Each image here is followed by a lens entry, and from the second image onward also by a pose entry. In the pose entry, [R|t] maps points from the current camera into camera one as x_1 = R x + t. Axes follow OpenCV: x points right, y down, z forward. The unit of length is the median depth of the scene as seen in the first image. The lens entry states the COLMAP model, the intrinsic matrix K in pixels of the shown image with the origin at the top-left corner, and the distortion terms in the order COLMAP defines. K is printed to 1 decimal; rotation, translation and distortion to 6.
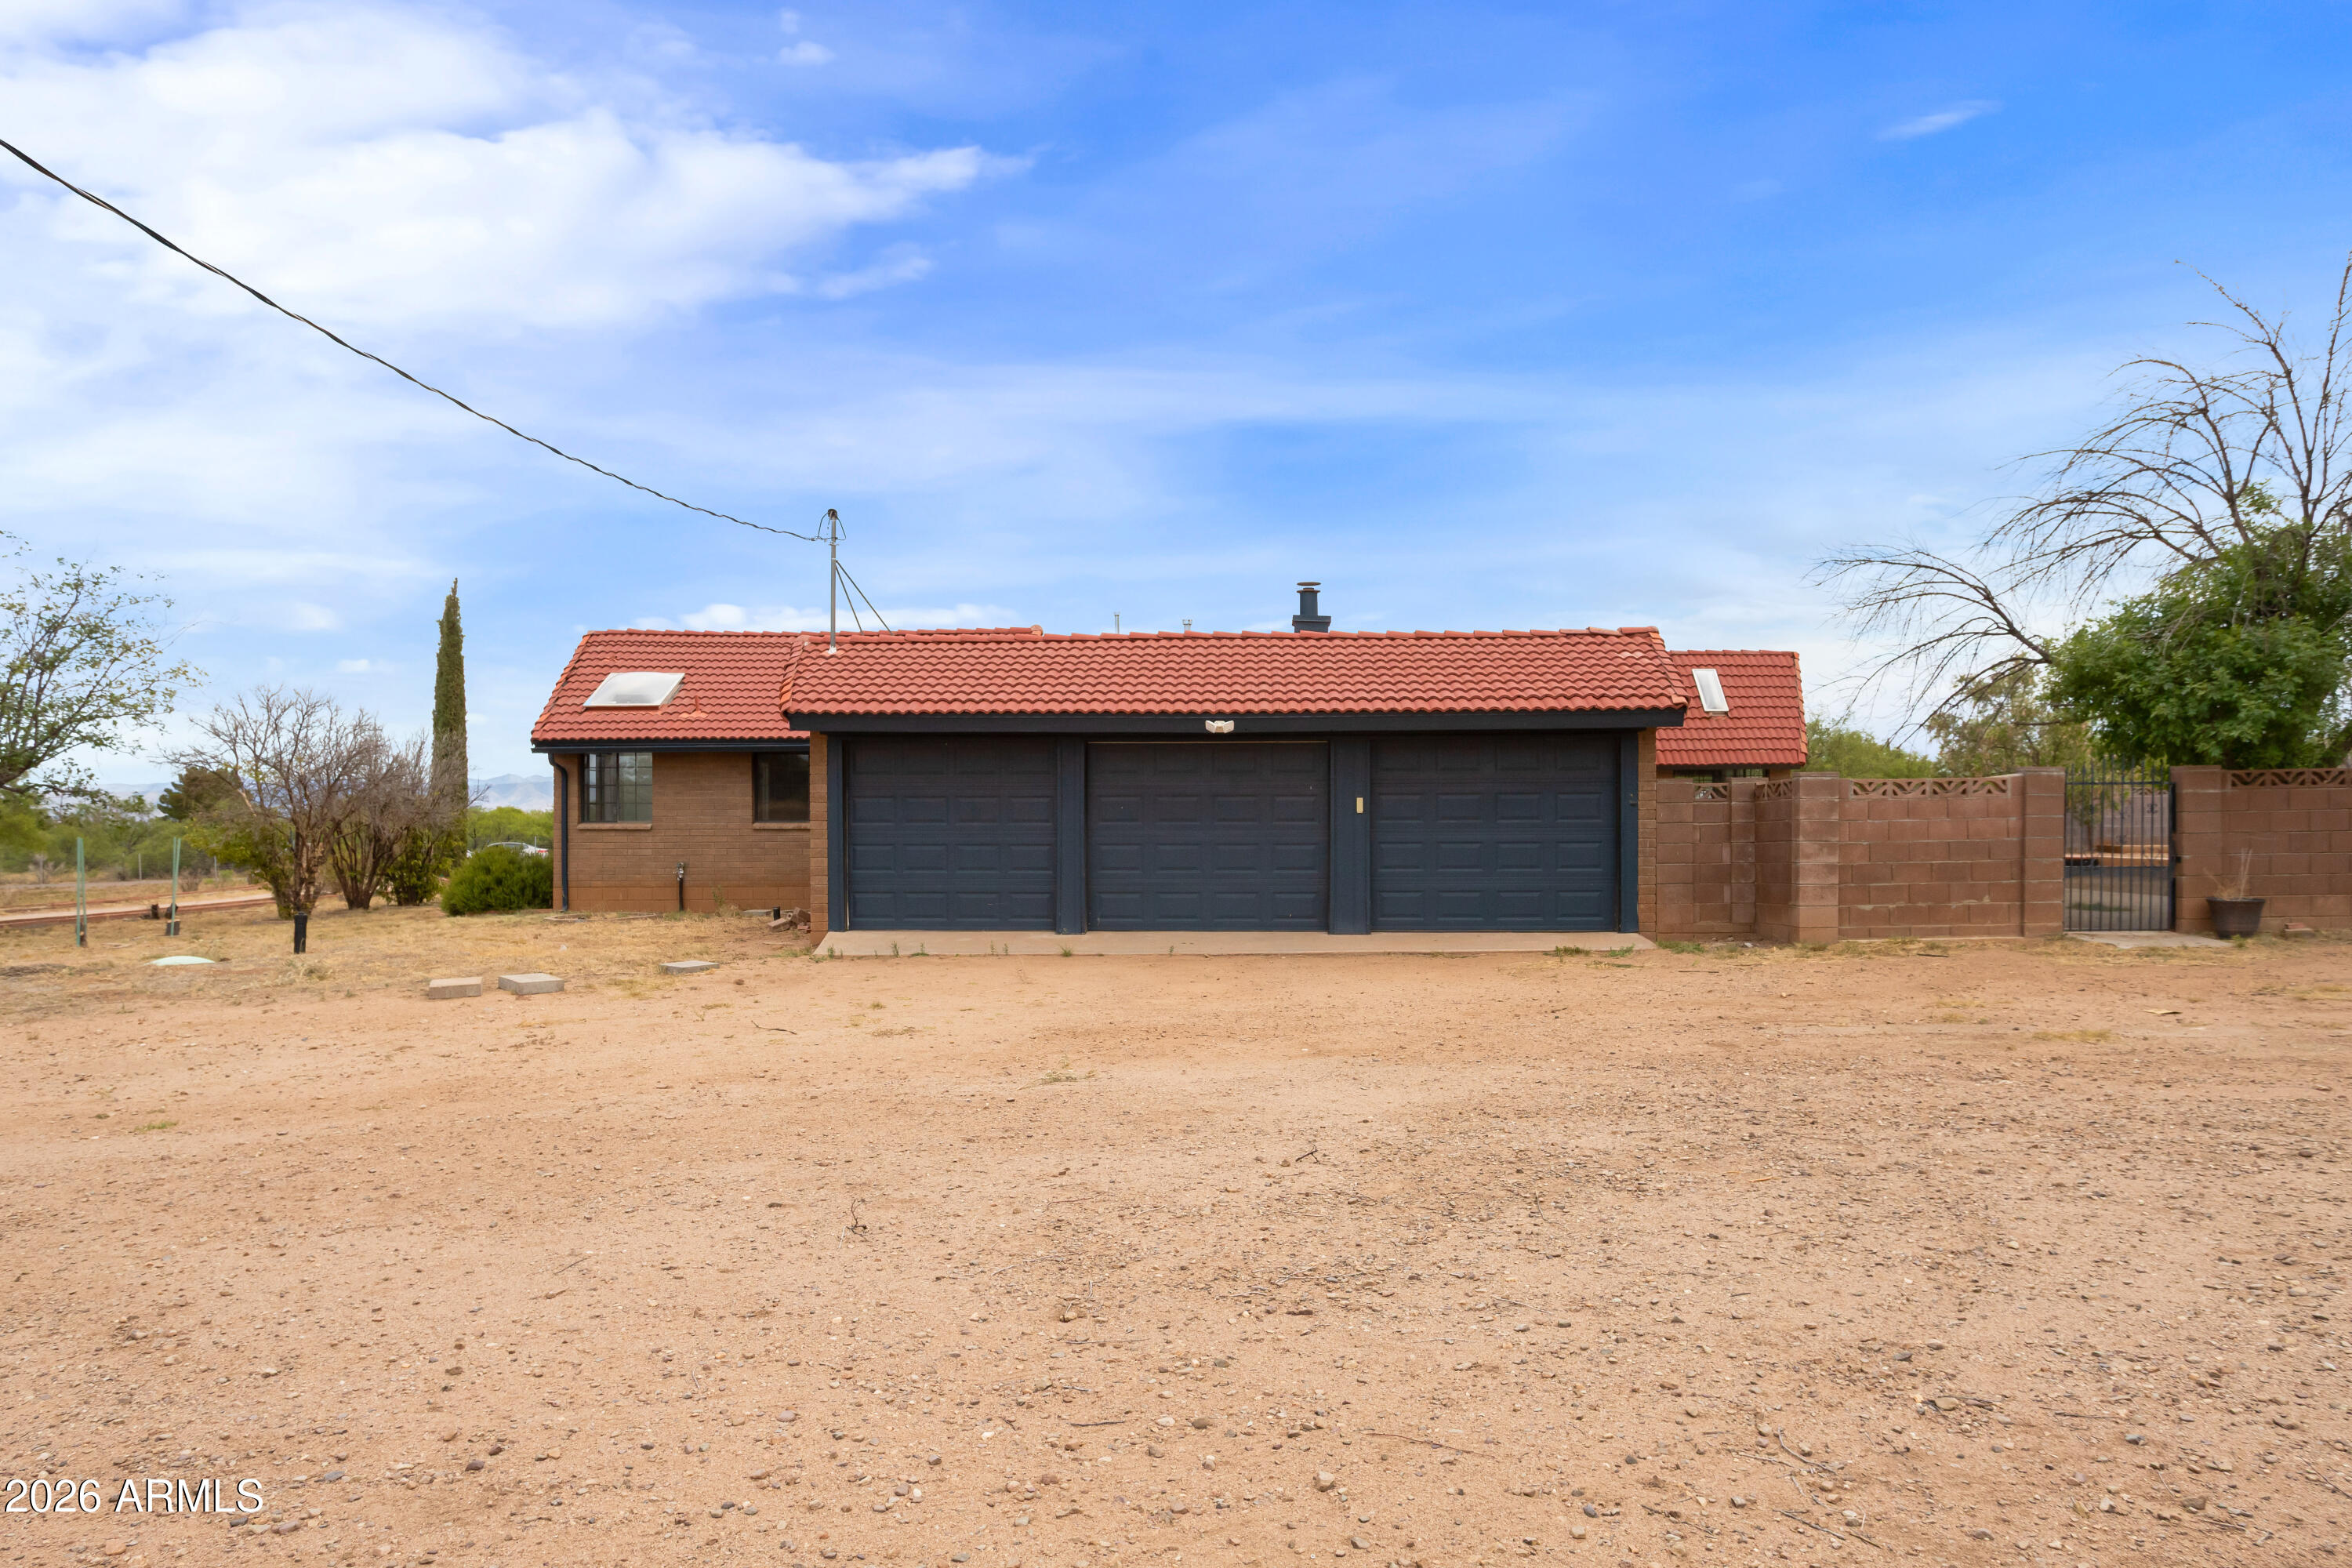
lens RADIAL K [[1592.1, 0, 1176.0], [0, 1592.1, 784.0], [0, 0, 1]] dist [-0.005217, 0.002753]
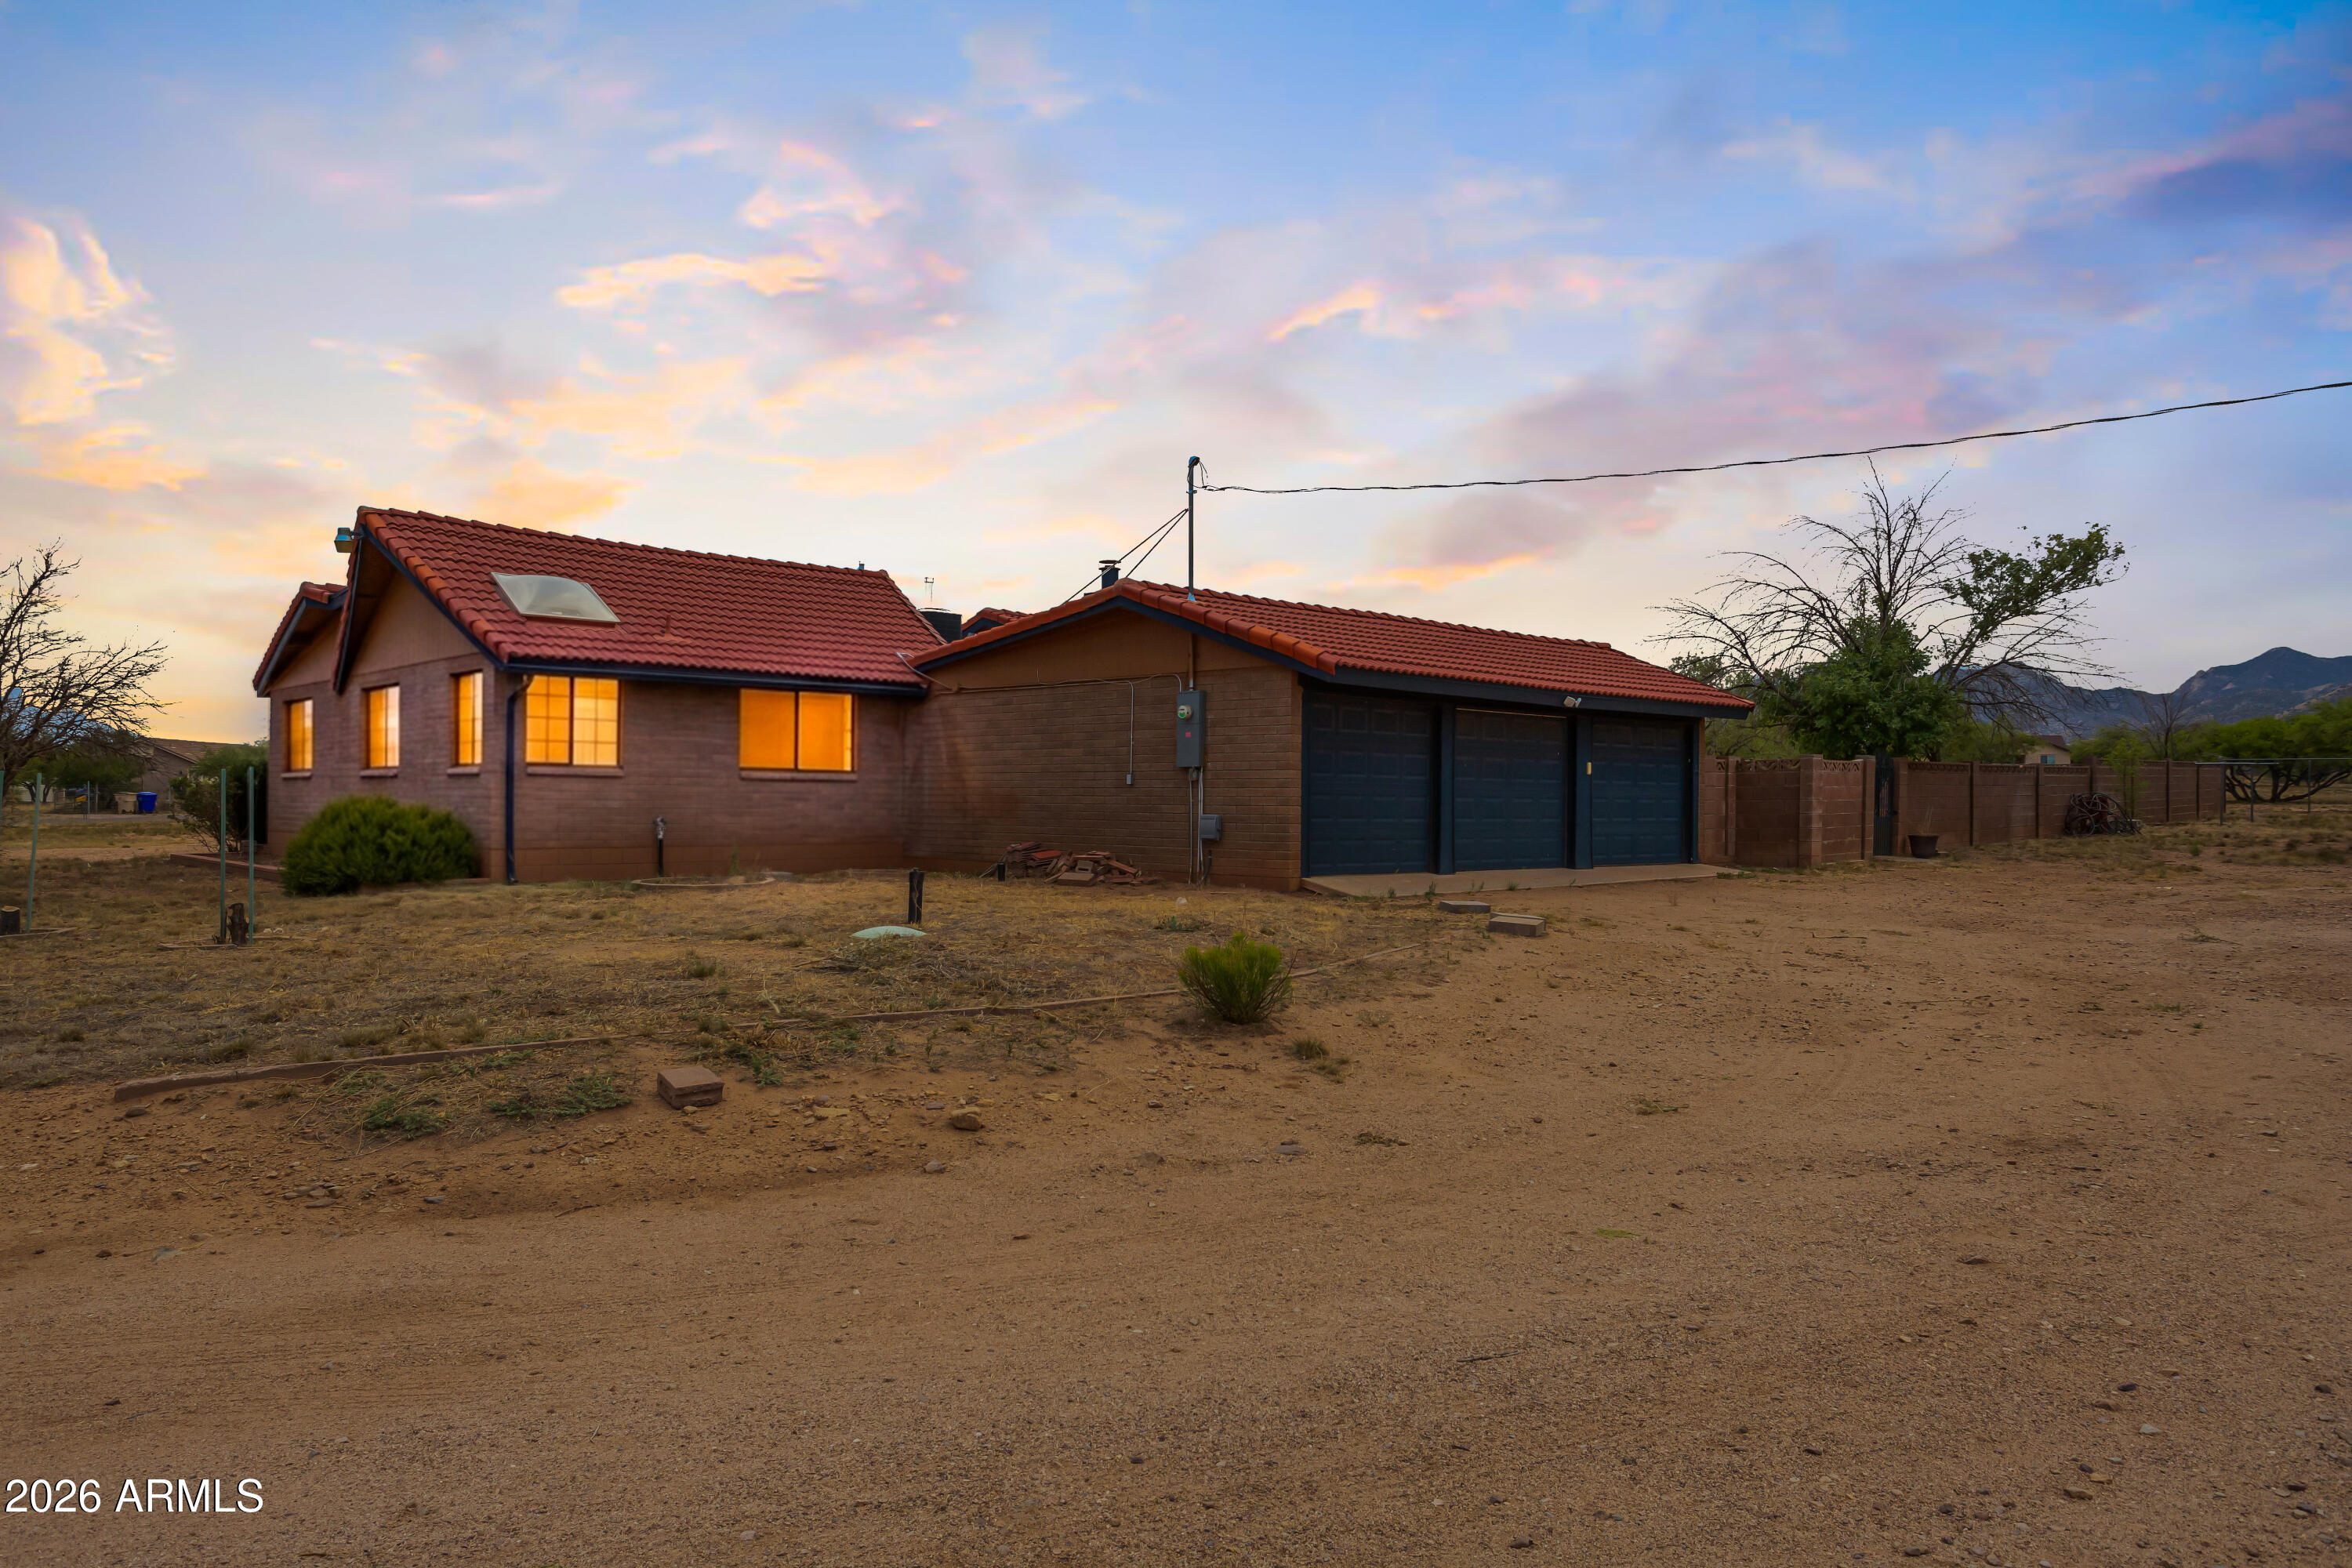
lens RADIAL K [[1592.1, 0, 1176.0], [0, 1592.1, 784.0], [0, 0, 1]] dist [-0.005217, 0.002753]
pose [[0.695748, 0.015960, 0.718109, -1.083239], [-0.031634, 0.999464, 0.008435, 0.026477], [-0.717589, -0.028585, 0.695880, 0.364557]]
